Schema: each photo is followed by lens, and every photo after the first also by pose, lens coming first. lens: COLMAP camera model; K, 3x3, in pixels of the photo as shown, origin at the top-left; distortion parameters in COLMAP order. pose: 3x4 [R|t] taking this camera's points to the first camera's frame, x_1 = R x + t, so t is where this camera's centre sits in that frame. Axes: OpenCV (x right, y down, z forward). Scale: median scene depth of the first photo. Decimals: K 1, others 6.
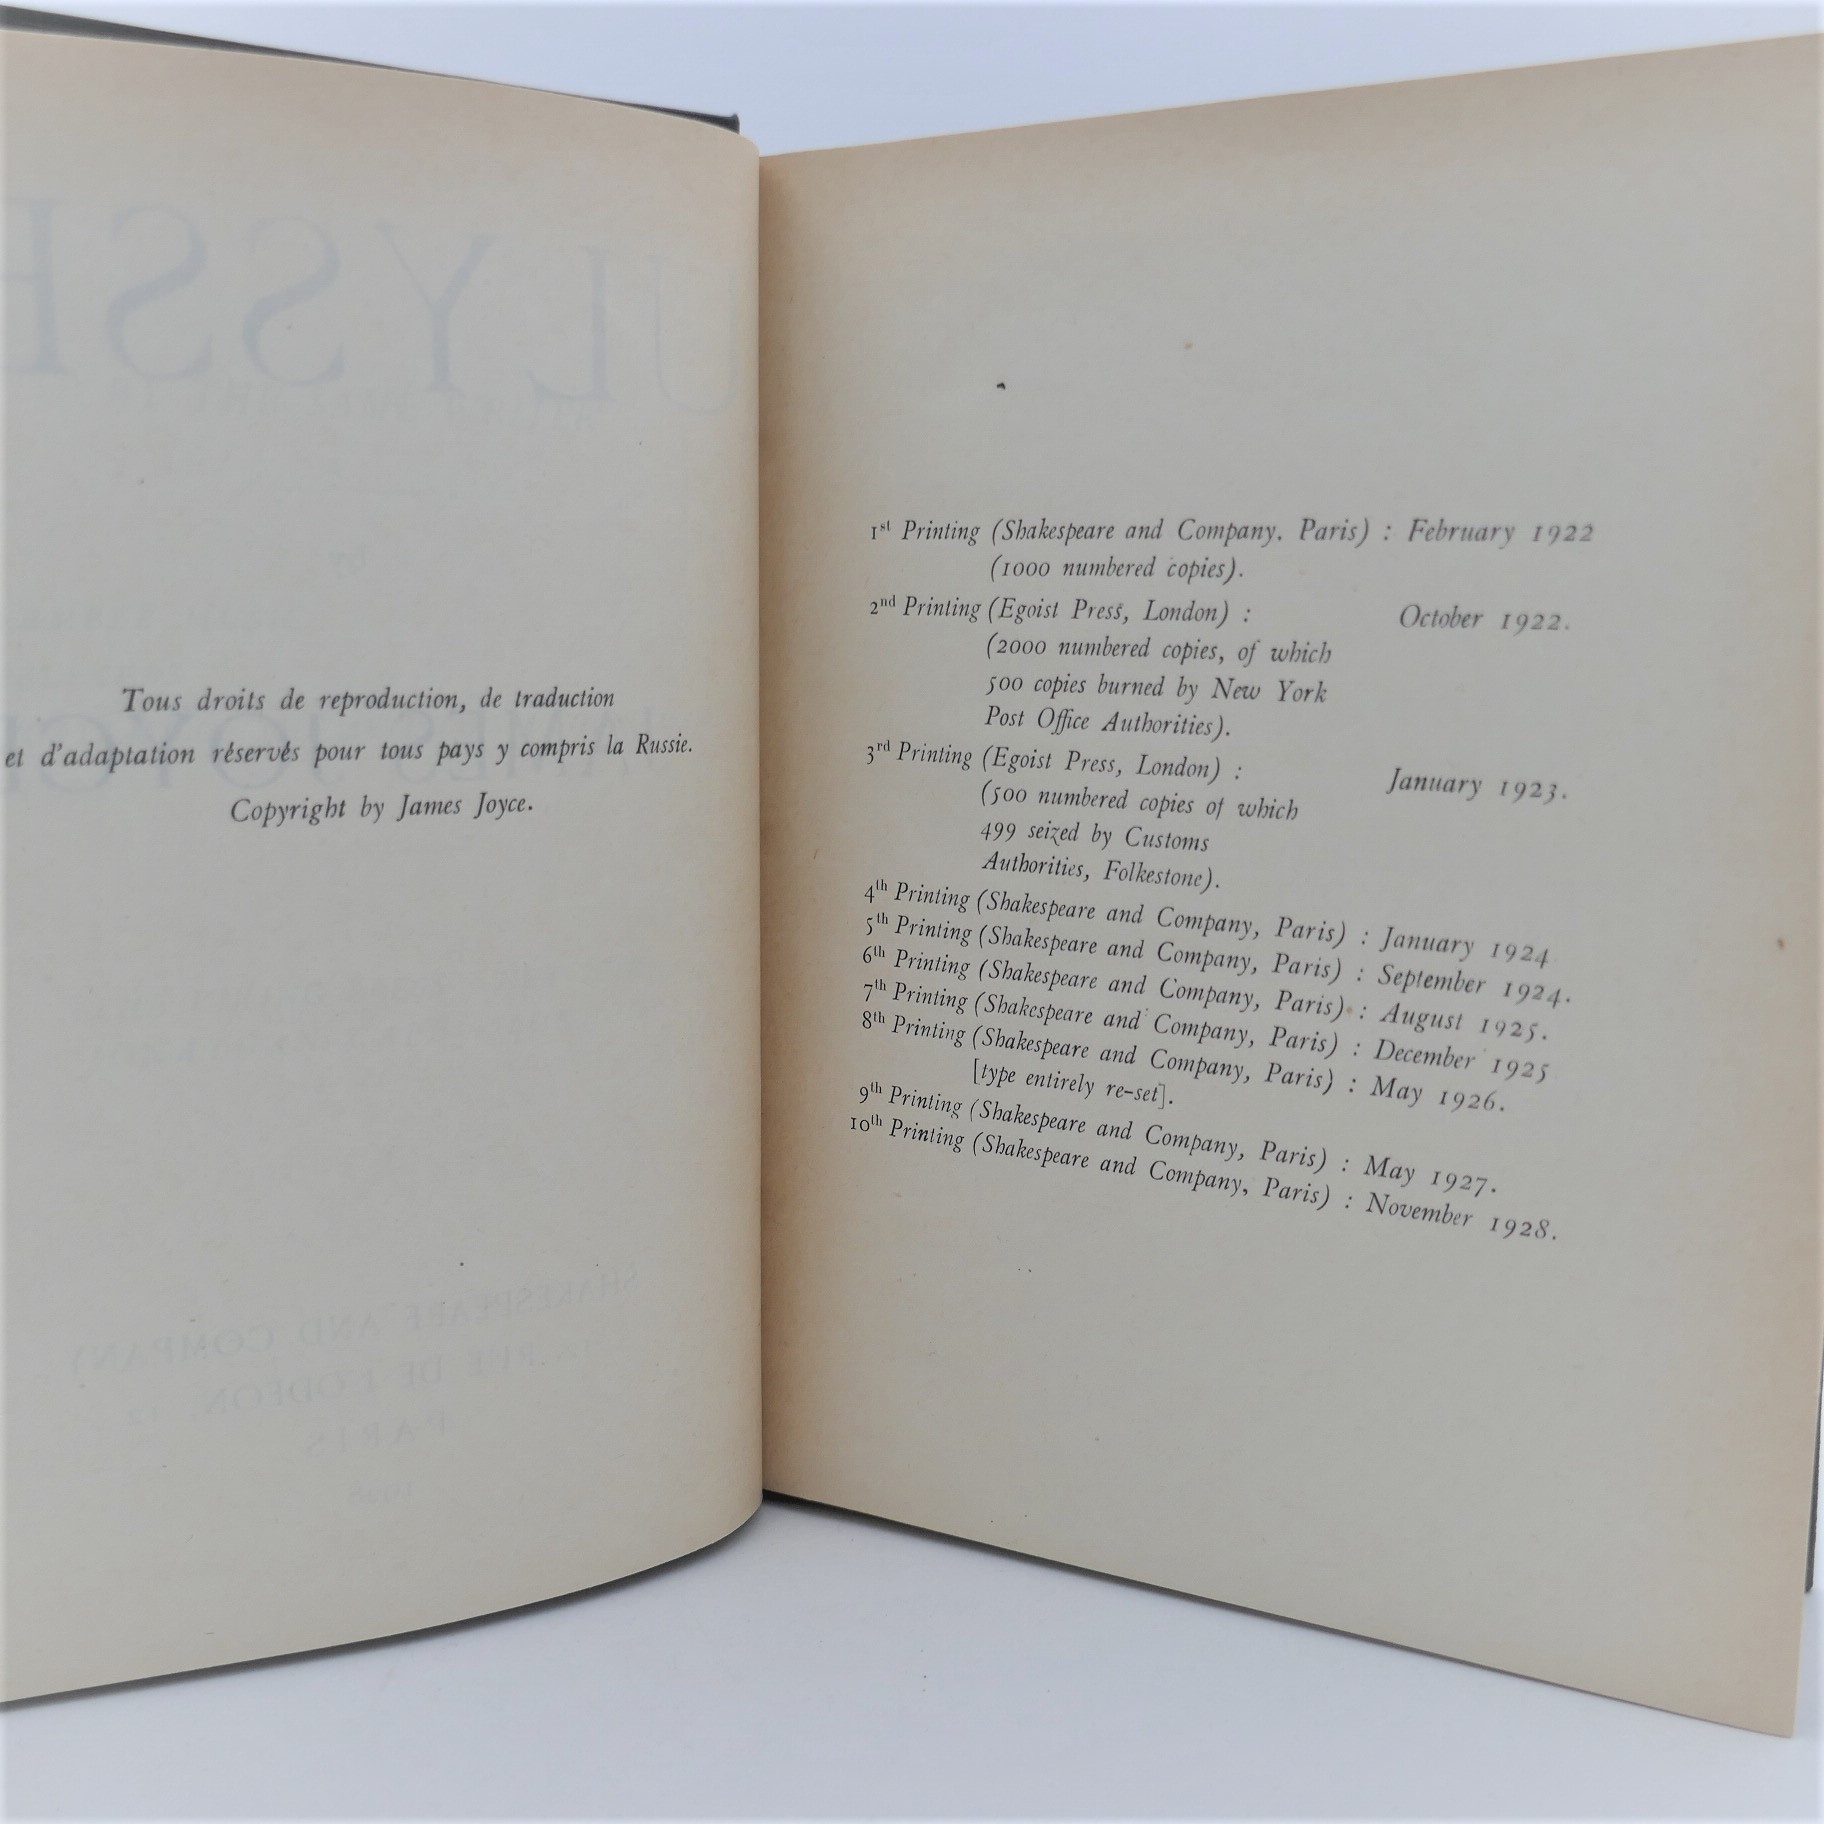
lens RADIAL K [[1627.8, 0, 913.3], [0, 1627.8, 909.4], [0, 0, 1]] dist [0.005608, 0.020535]
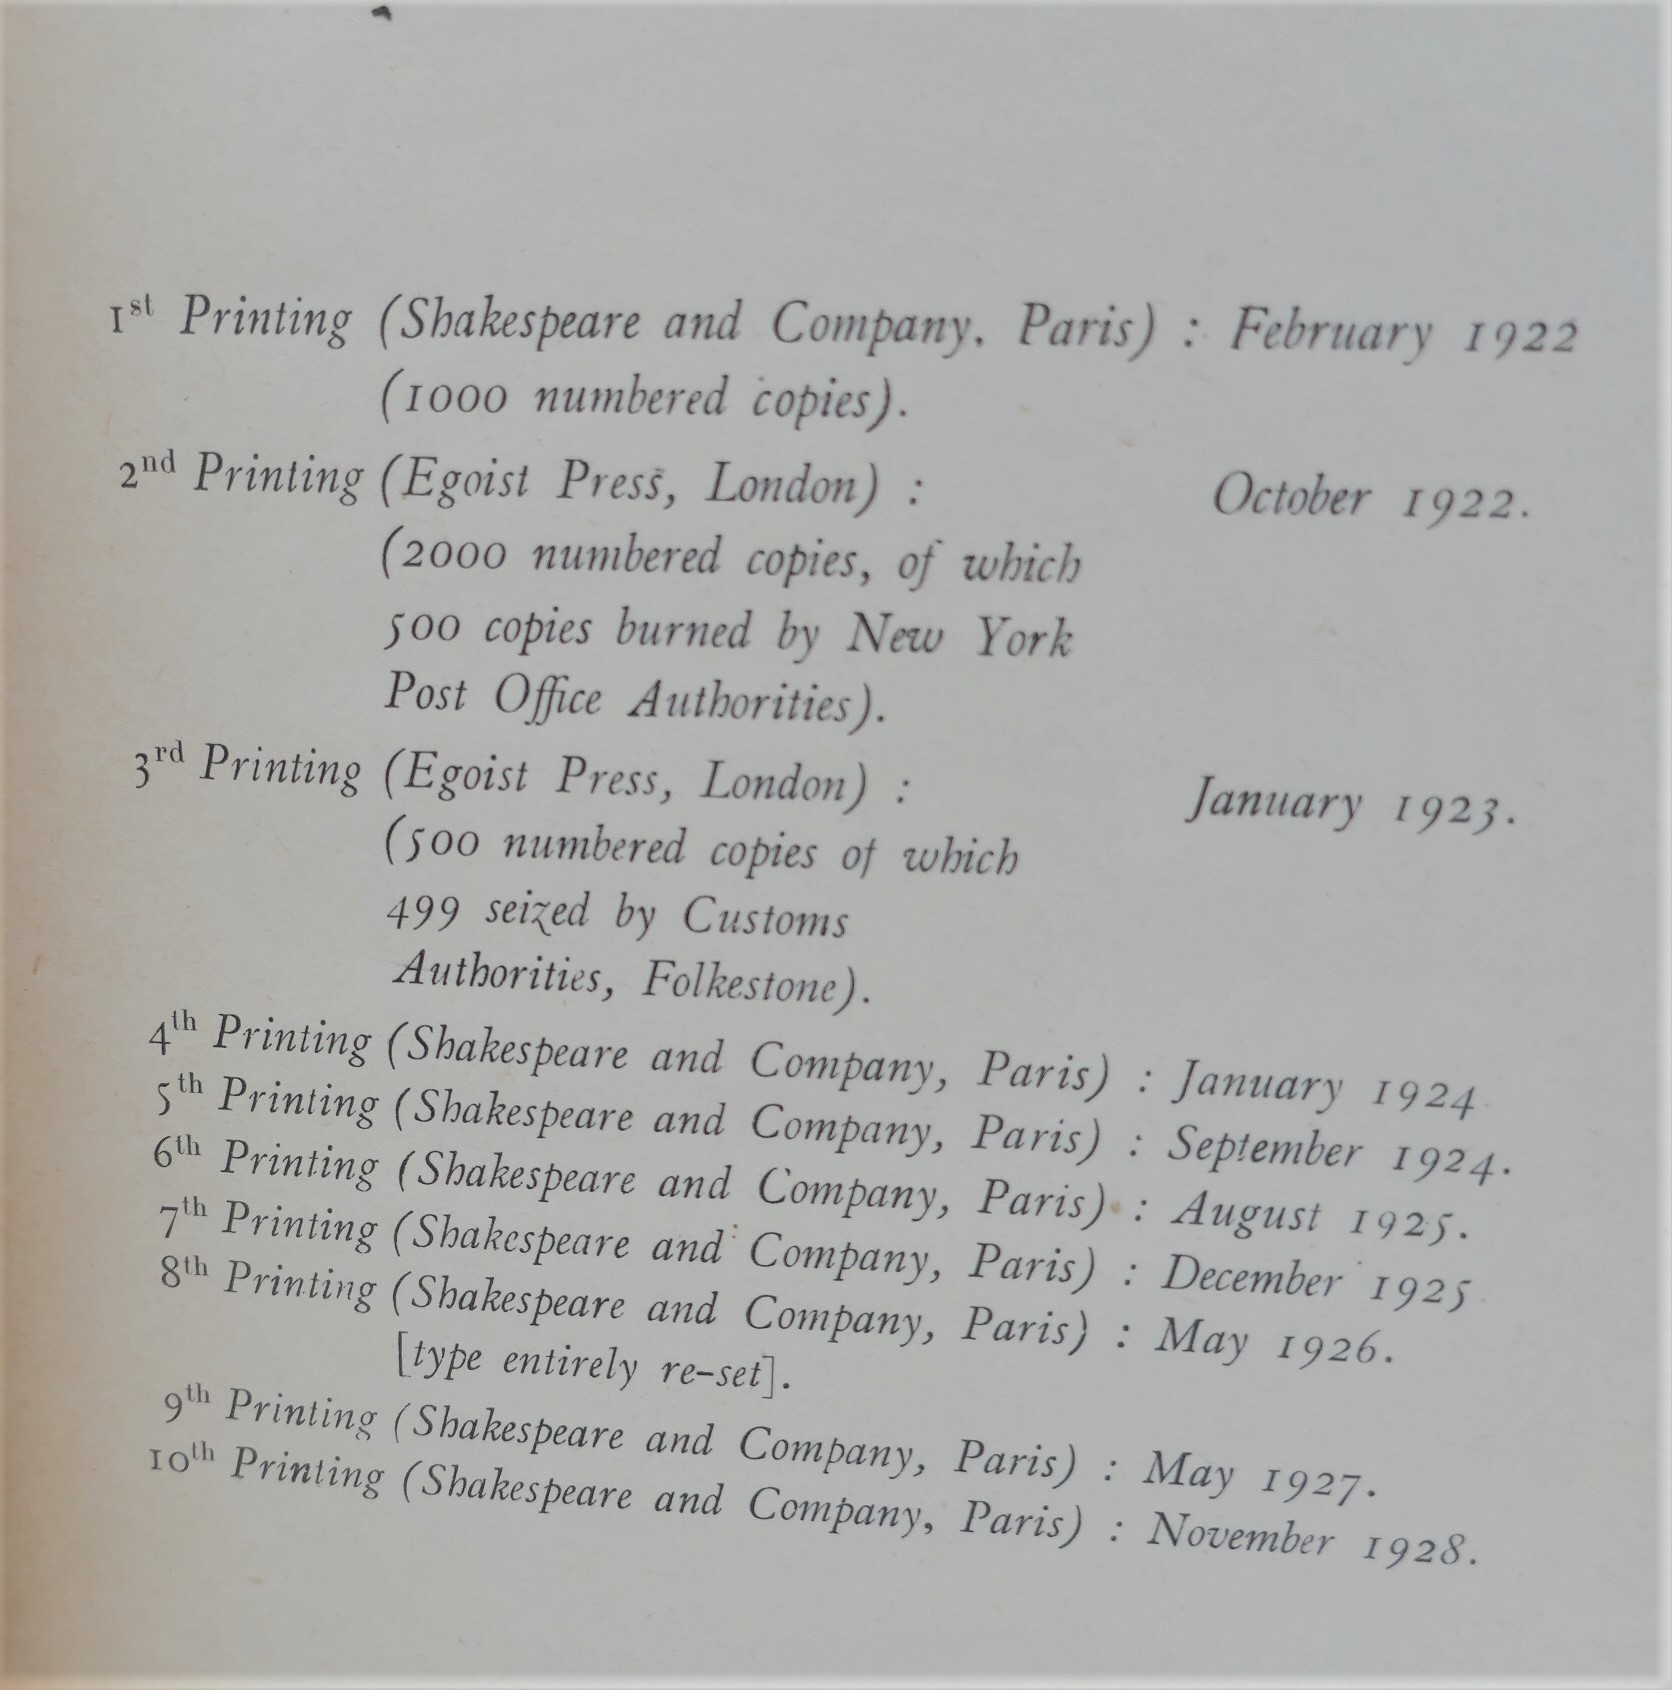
lens RADIAL K [[1508.3, 0, 837.8], [0, 1508.3, 850.4], [0, 0, 1]] dist [0.005608, 0.020535]
pose [[0.920976, -0.064819, 0.384189, -0.010560], [0.062222, 0.997878, 0.019198, -0.073786], [-0.384618, 0.006224, 0.923055, 0.541292]]
